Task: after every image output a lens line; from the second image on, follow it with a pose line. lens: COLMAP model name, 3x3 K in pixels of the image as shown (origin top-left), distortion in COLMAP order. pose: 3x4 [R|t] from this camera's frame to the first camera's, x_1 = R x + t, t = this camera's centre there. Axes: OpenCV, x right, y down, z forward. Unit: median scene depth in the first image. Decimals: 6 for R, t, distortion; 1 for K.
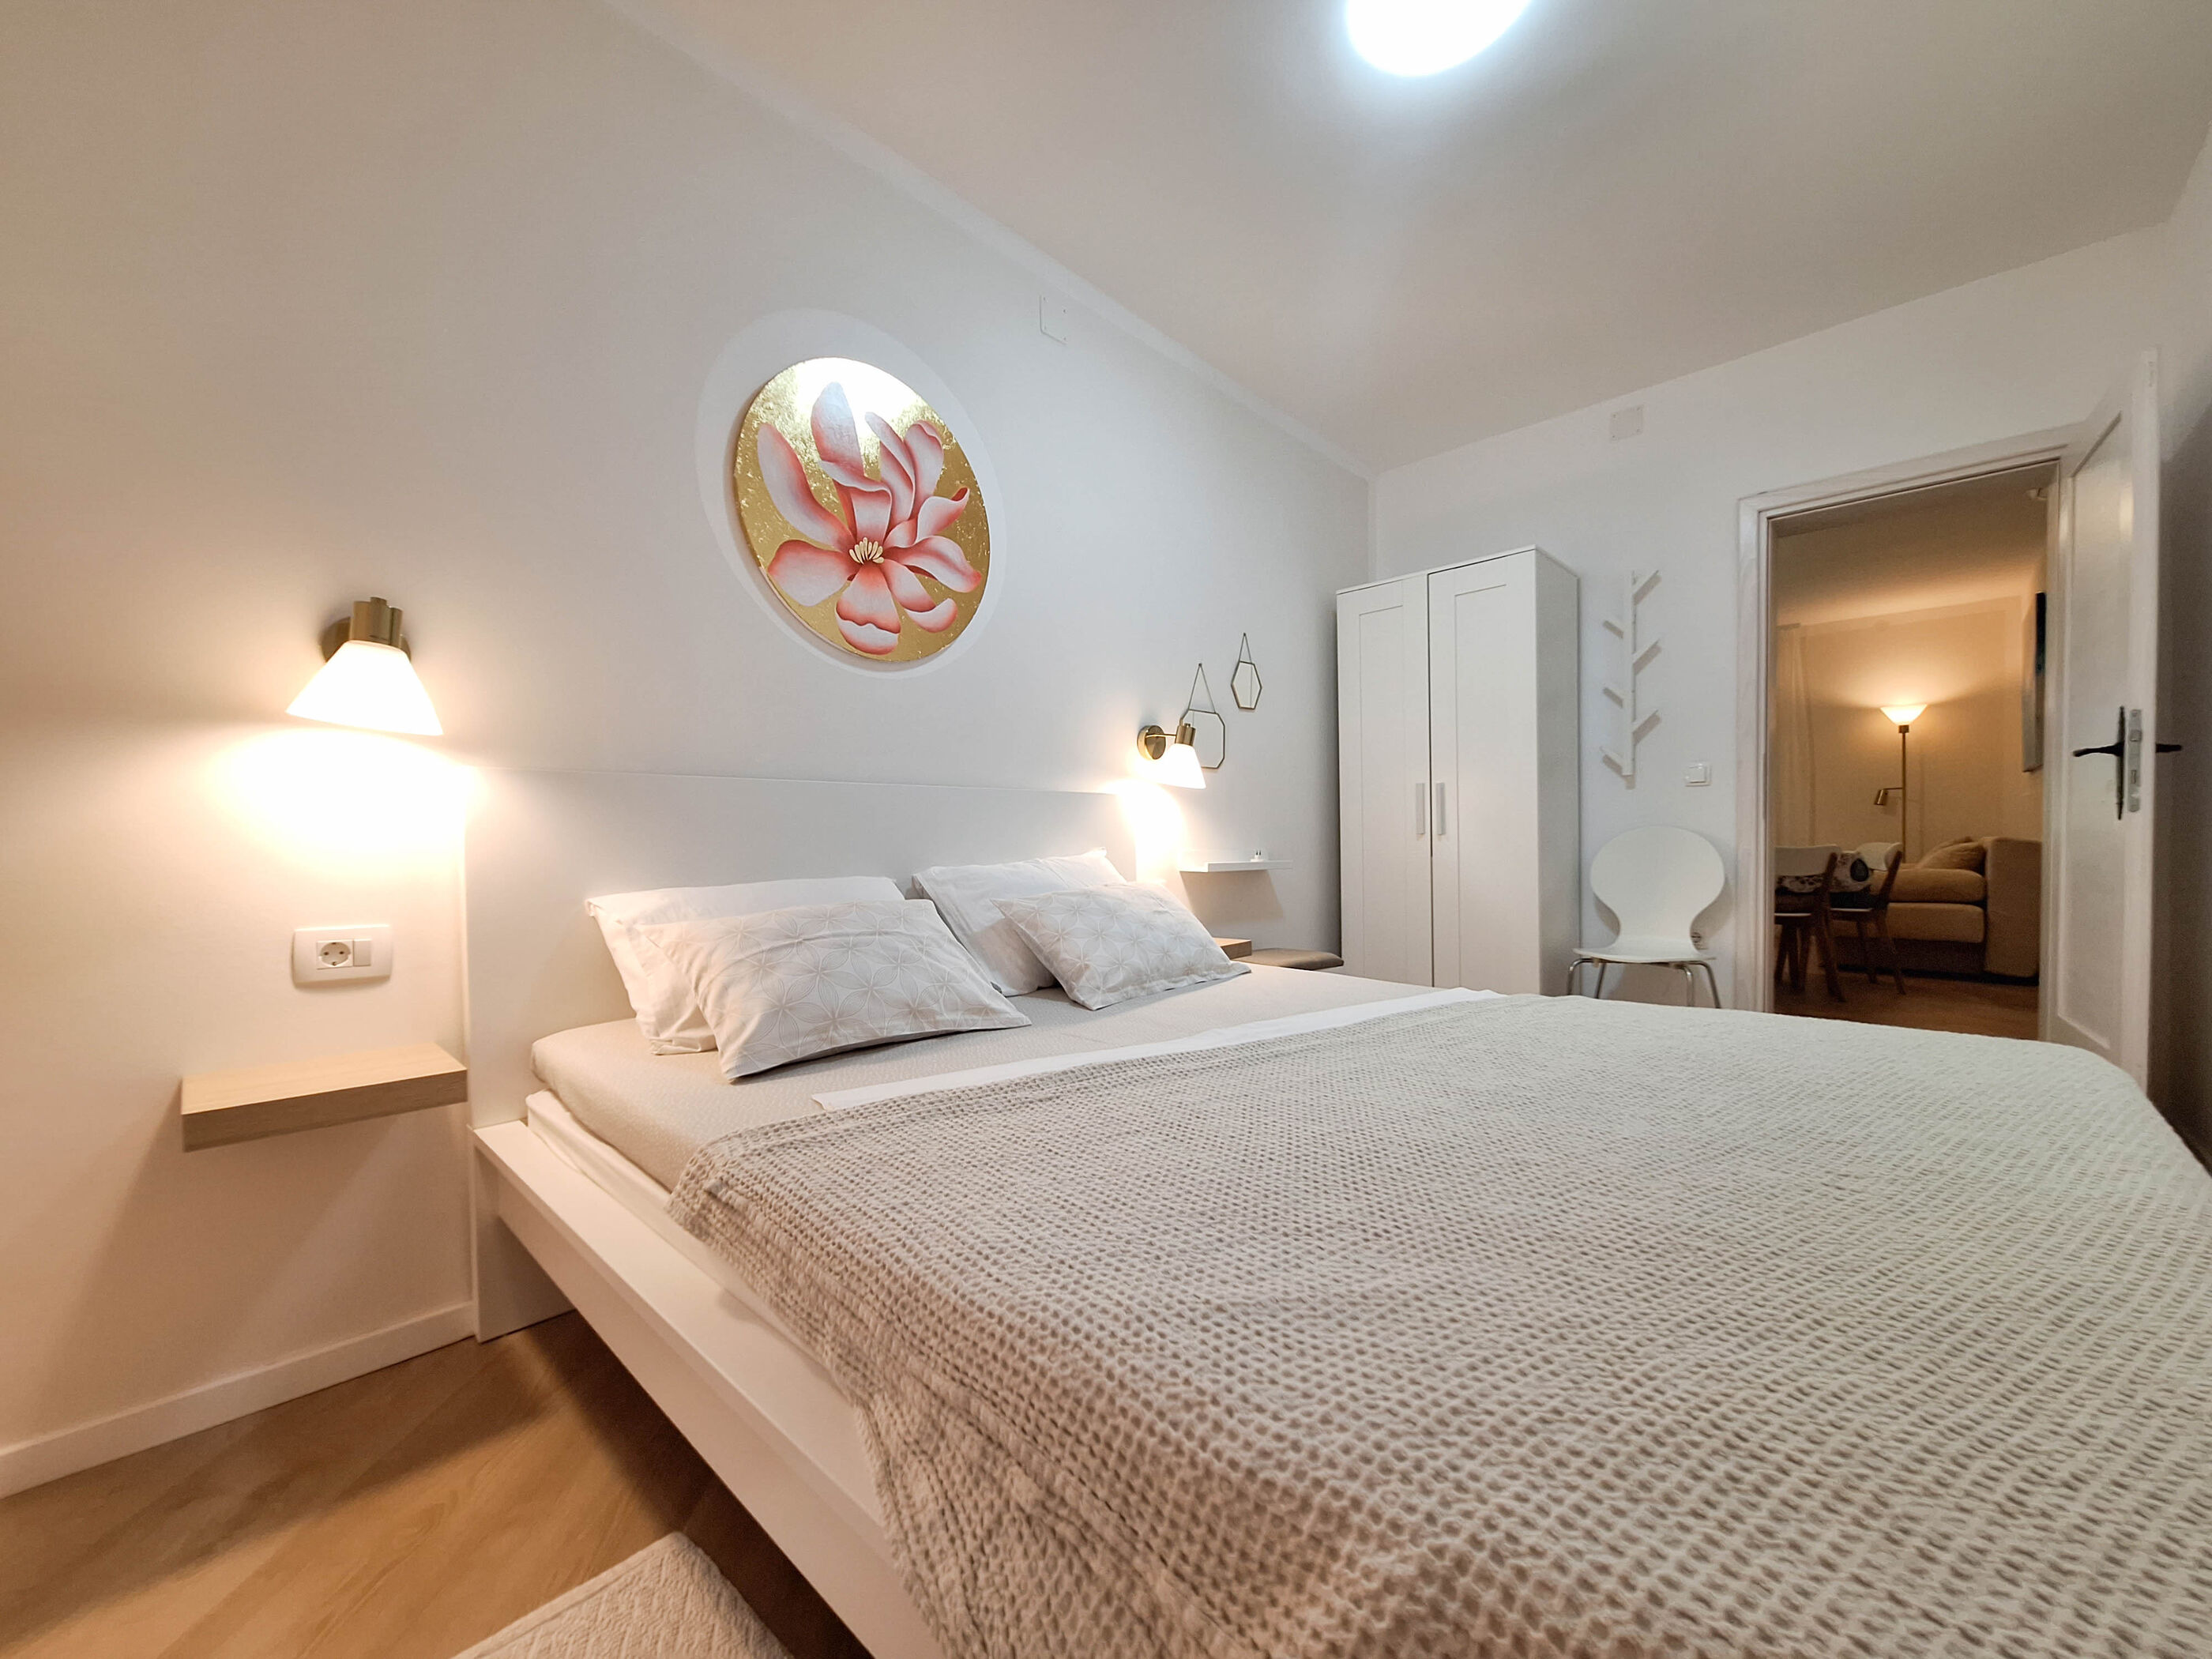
lens RADIAL K [[871.6, 0, 1090.1], [0, 871.6, 859.4], [0, 0, 1]] dist [0.000129, 0.000764]
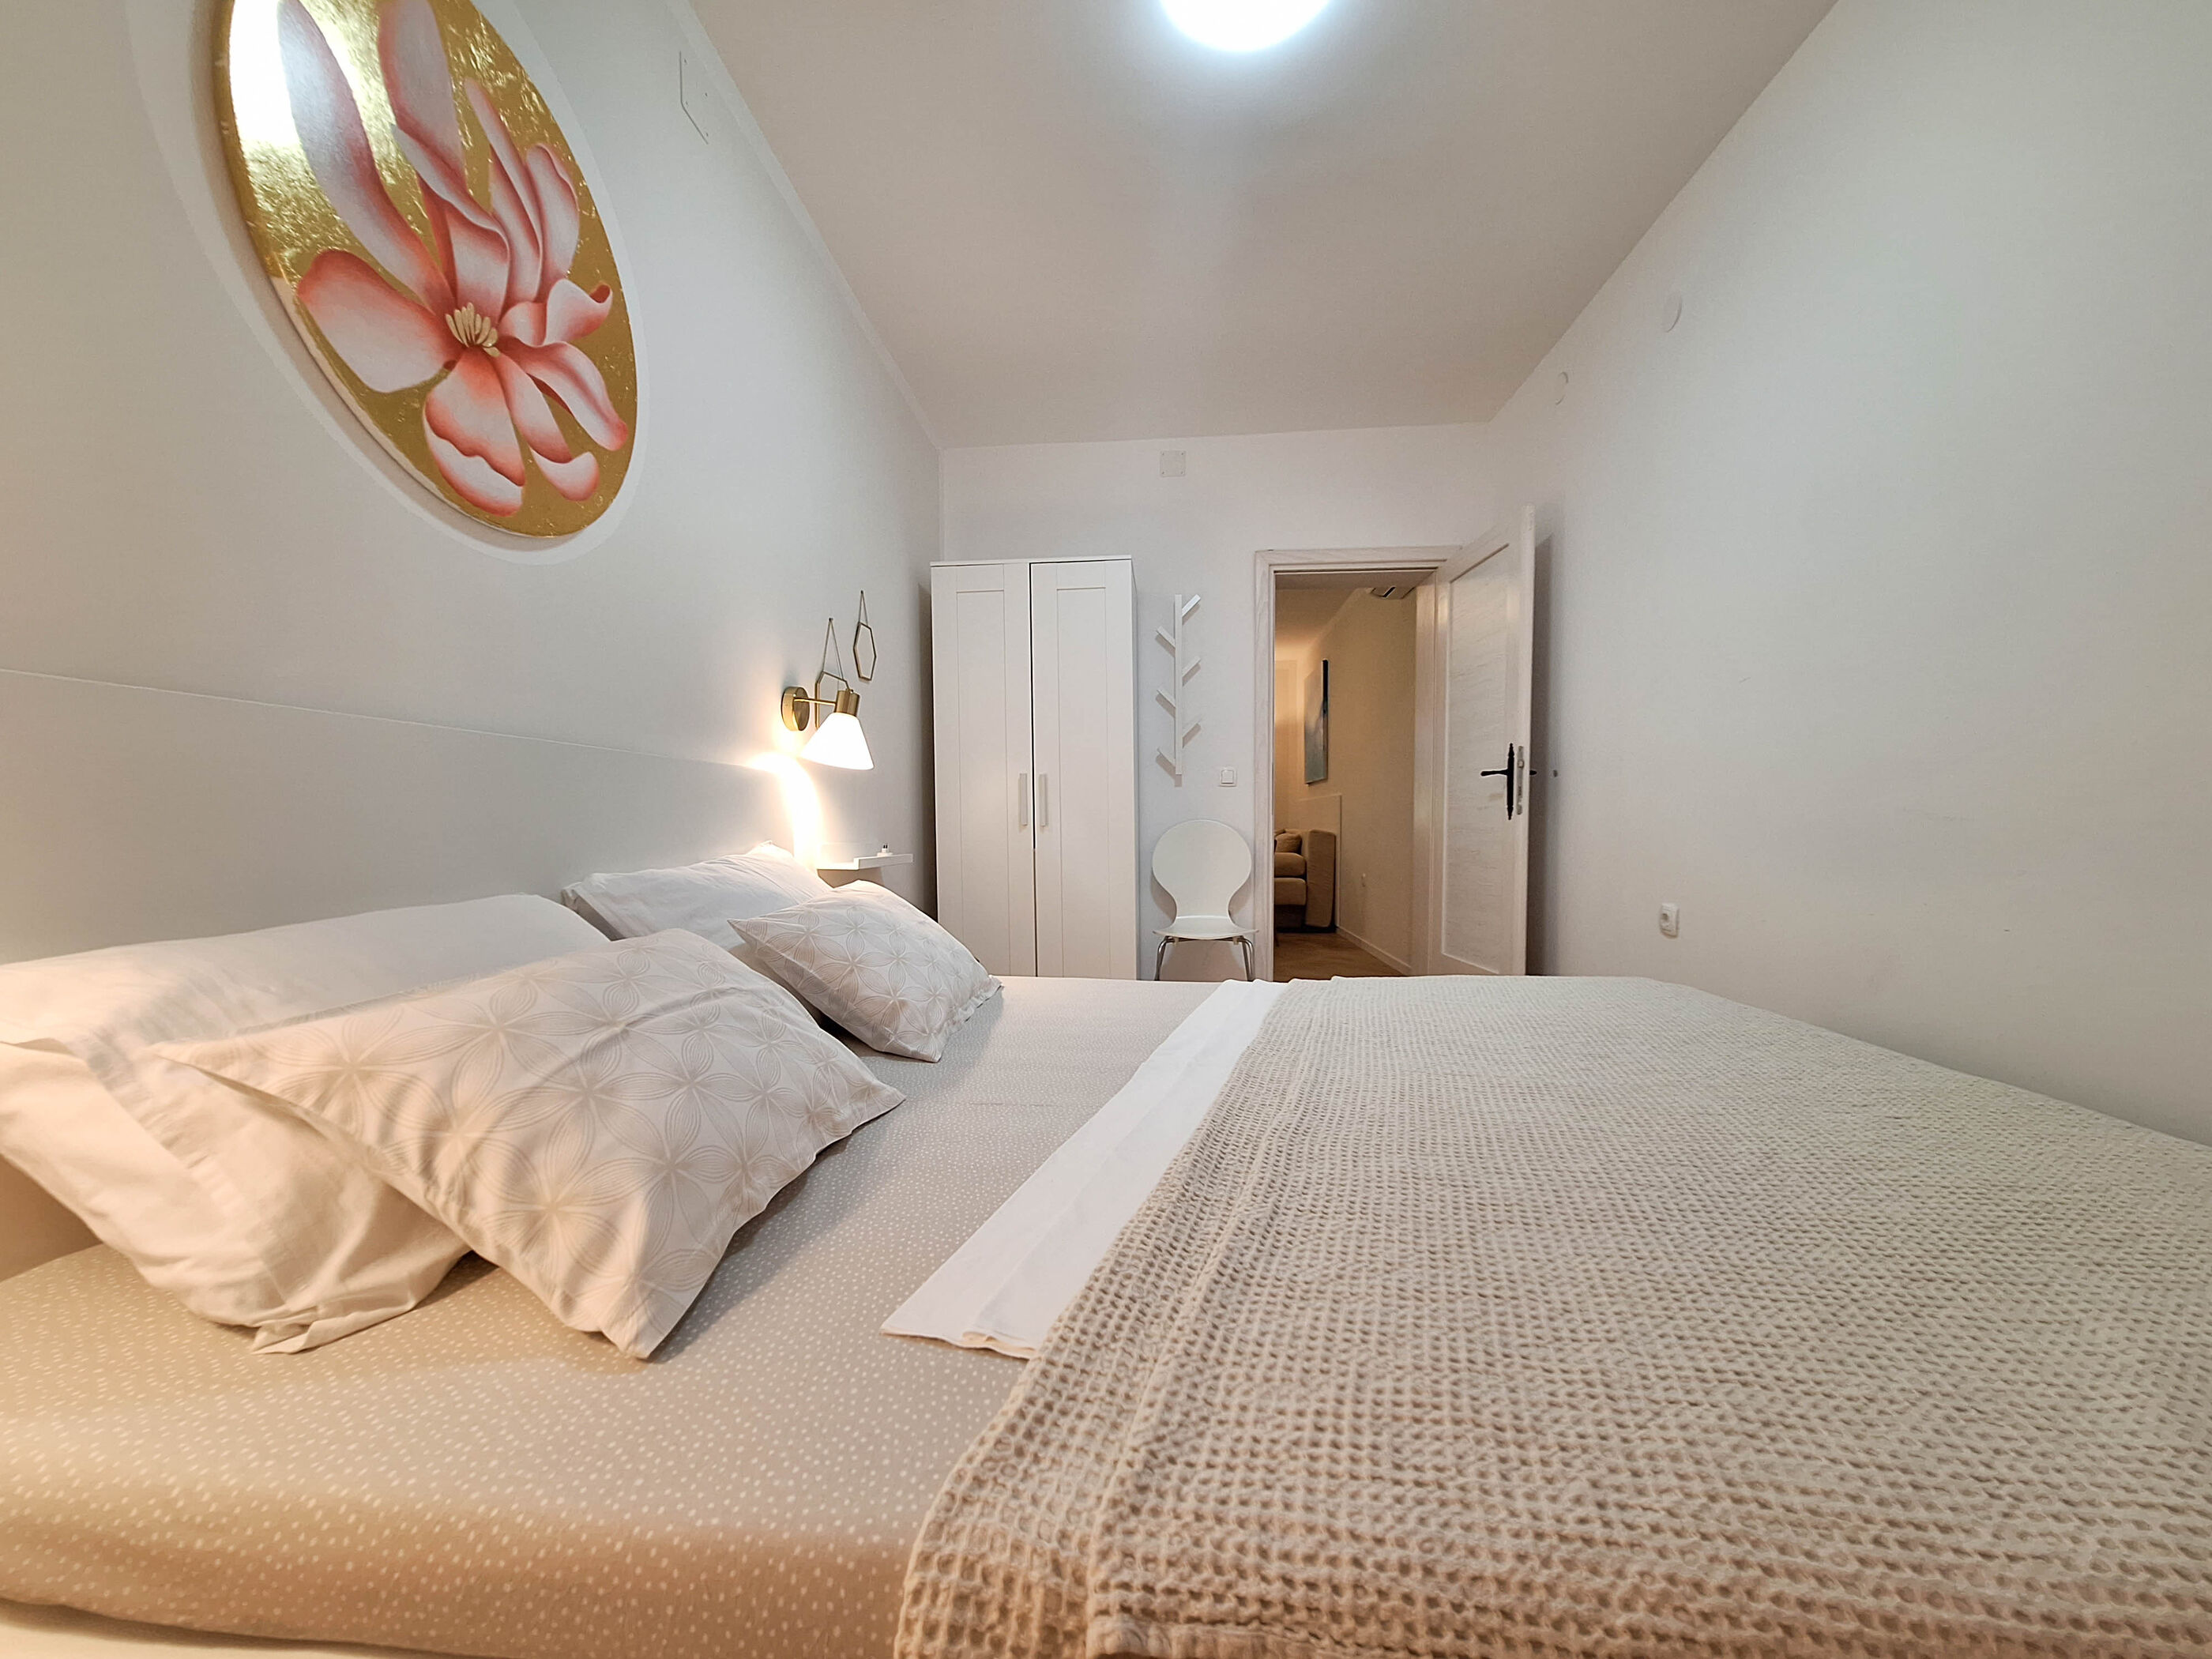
lens RADIAL K [[870.4, 0, 1094.7], [0, 870.4, 860.5], [0, 0, 1]] dist [0.001714, -0.000580]
pose [[0.772011, -0.019263, 0.635317, -0.302760], [0.009664, 0.999781, 0.018570, -0.009333], [-0.635536, -0.008197, 0.772028, 0.286414]]
